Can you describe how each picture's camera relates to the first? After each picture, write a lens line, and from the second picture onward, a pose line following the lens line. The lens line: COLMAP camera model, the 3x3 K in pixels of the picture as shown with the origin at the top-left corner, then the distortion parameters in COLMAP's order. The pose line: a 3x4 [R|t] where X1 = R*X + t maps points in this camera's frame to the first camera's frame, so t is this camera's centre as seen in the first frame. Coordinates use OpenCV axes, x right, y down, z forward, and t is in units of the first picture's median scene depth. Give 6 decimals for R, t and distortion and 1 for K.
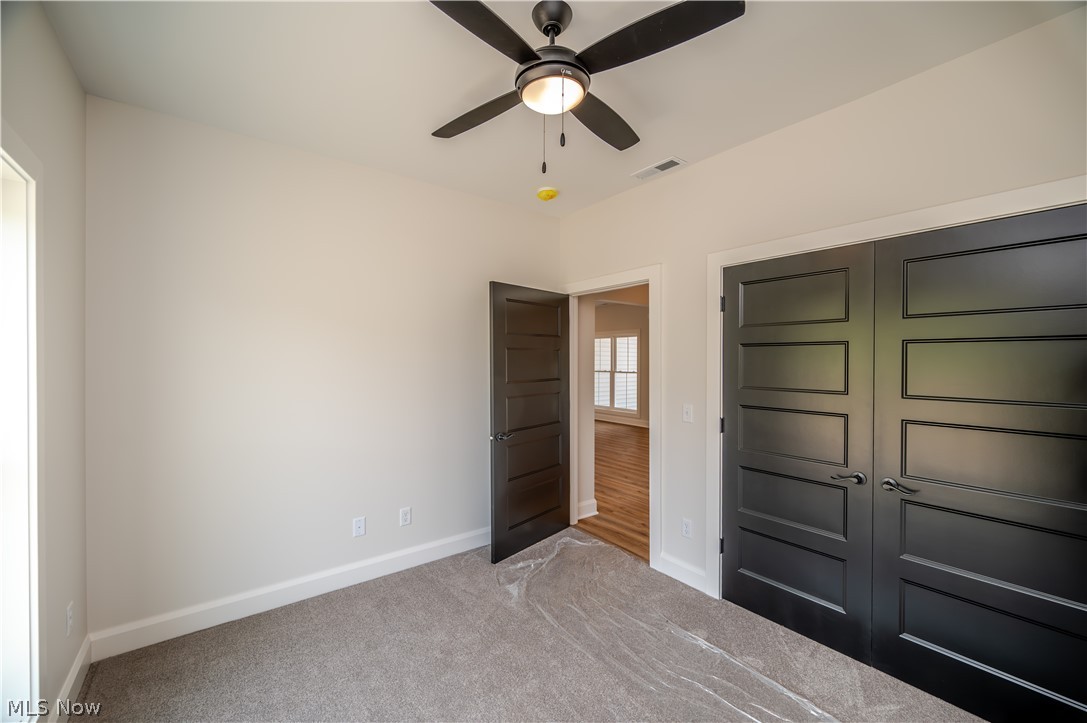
lens RADIAL K [[430.1, 0, 545.4], [0, 430.1, 361.0], [0, 0, 1]] dist [-0.001842, 0.000361]
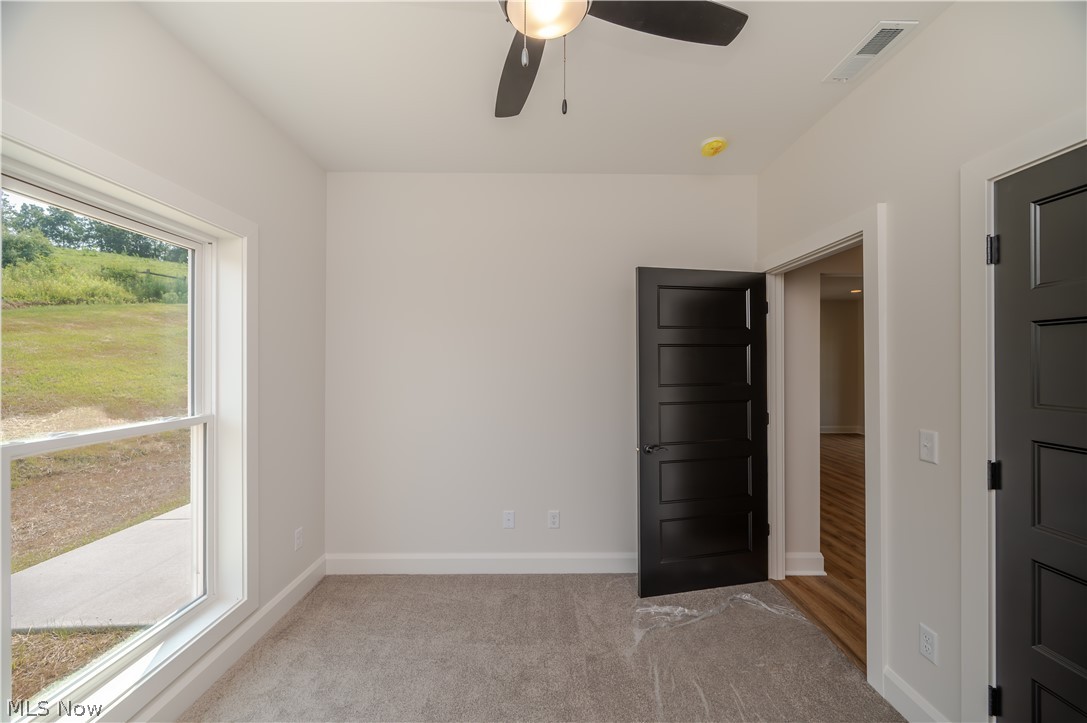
lens RADIAL K [[430.1, 0, 550.6], [0, 430.1, 361.7], [0, 0, 1]] dist [-0.001842, 0.000361]
pose [[0.800008, -0.002622, -0.599983, 0.255280], [-0.002305, 0.999970, -0.007442, 0.010612], [0.599985, 0.007337, 0.799978, 0.210547]]
